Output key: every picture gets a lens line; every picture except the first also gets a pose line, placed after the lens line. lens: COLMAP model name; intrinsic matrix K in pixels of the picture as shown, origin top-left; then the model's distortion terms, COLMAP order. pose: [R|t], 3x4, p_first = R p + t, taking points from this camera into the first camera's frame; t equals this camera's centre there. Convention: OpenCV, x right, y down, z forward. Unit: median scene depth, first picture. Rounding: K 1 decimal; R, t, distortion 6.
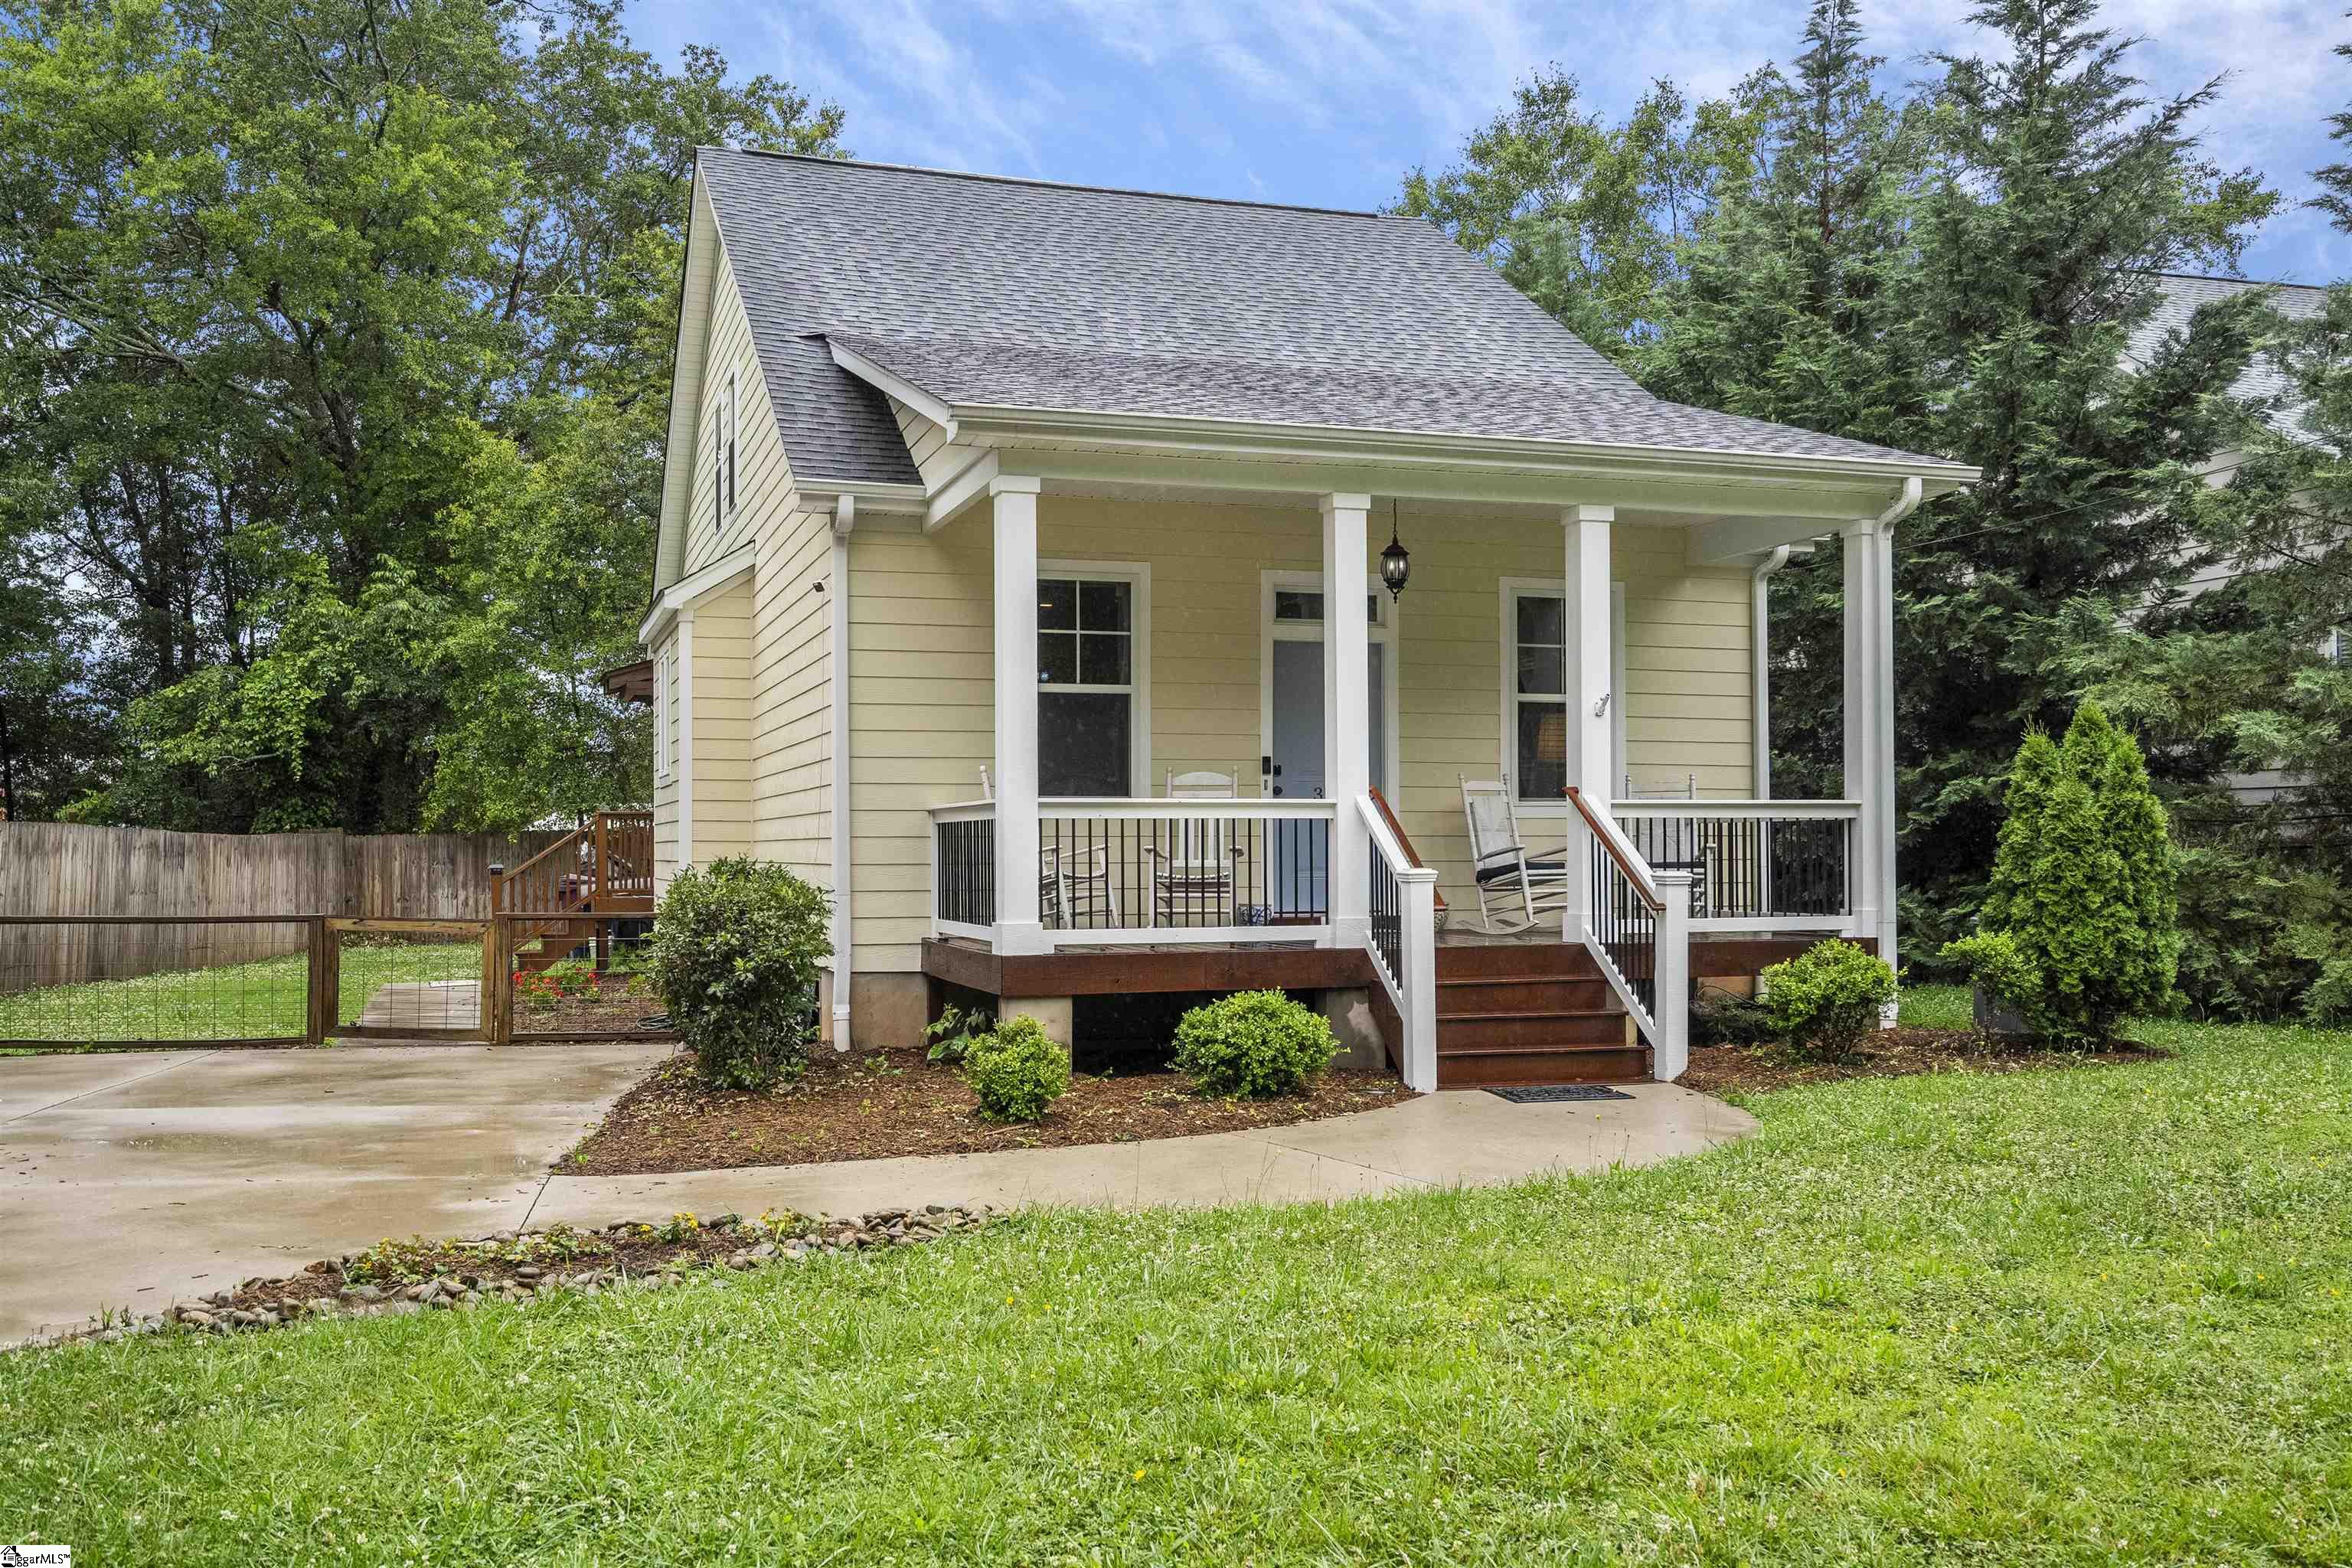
lens RADIAL K [[2113.3, 0, 1177.2], [0, 2113.3, 792.7], [0, 0, 1]] dist [0.005726, 0.001621]
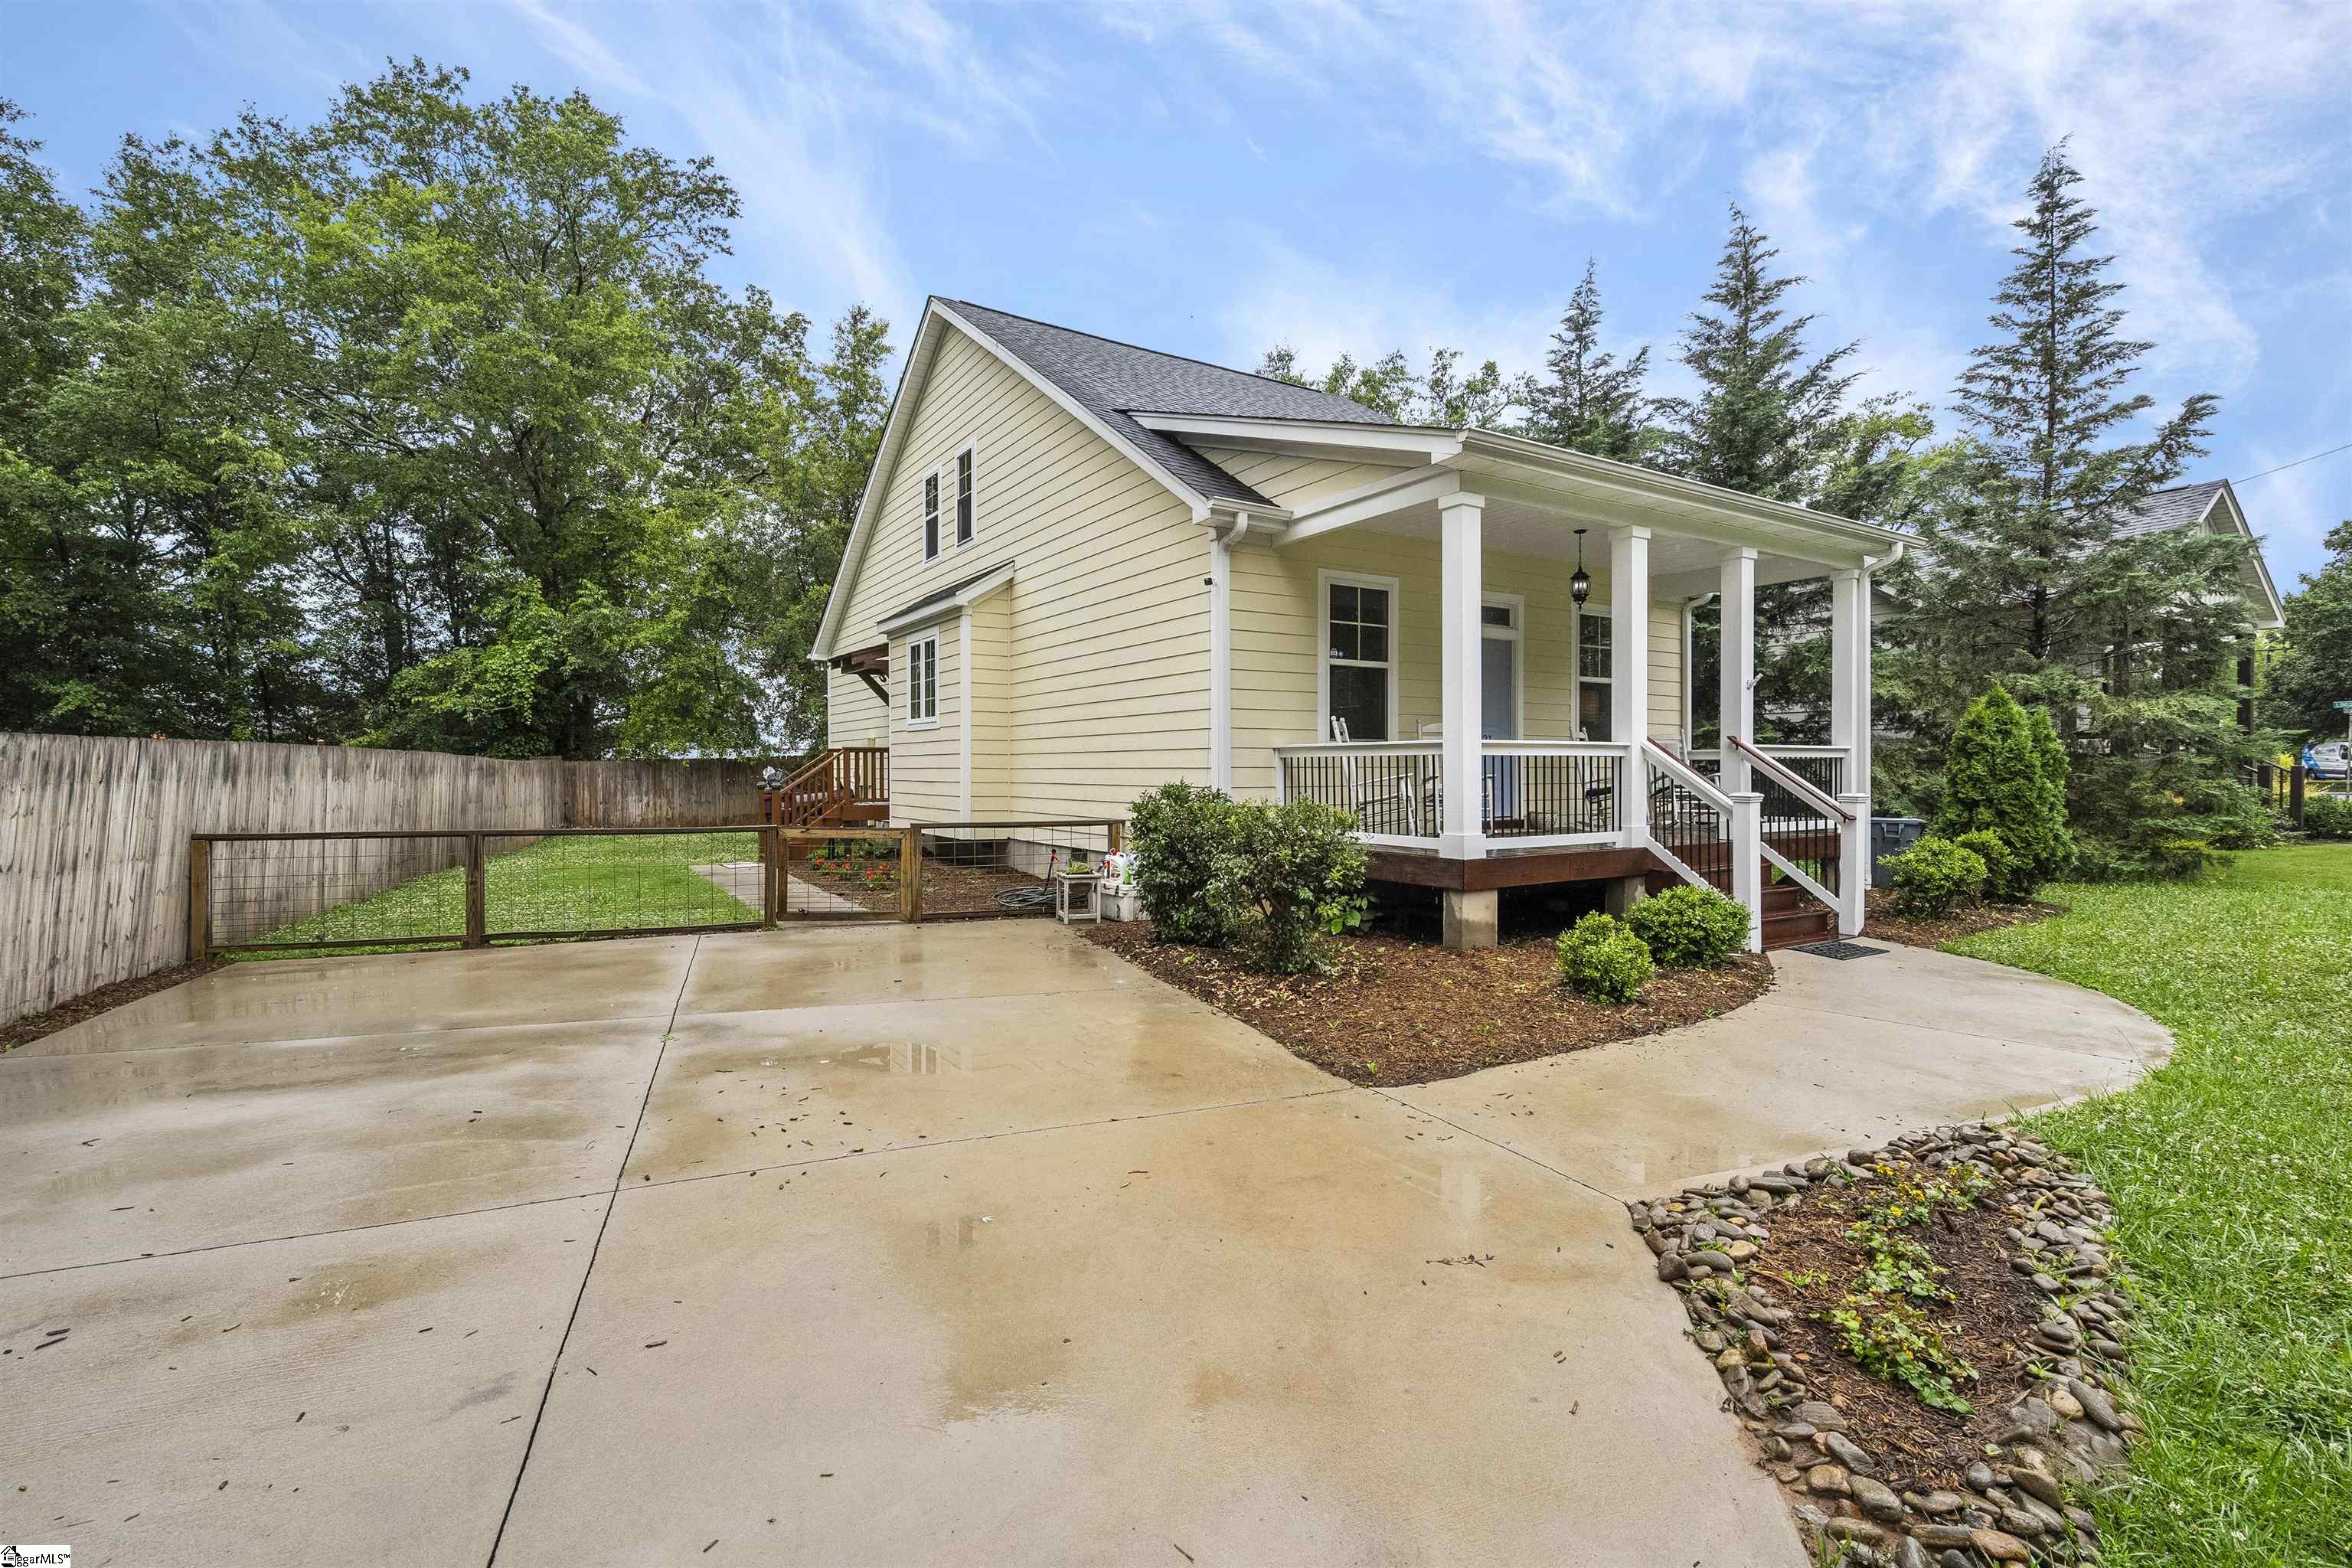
lens RADIAL K [[1057.1, 0, 1170.2], [0, 1057.1, 767.5], [0, 0, 1]] dist [-0.005746, 0.000896]
pose [[0.969701, 0.003747, 0.244266, -0.270856], [-0.009943, 0.999659, 0.024139, 0.003768], [-0.244092, -0.025836, 0.969408, 0.265817]]
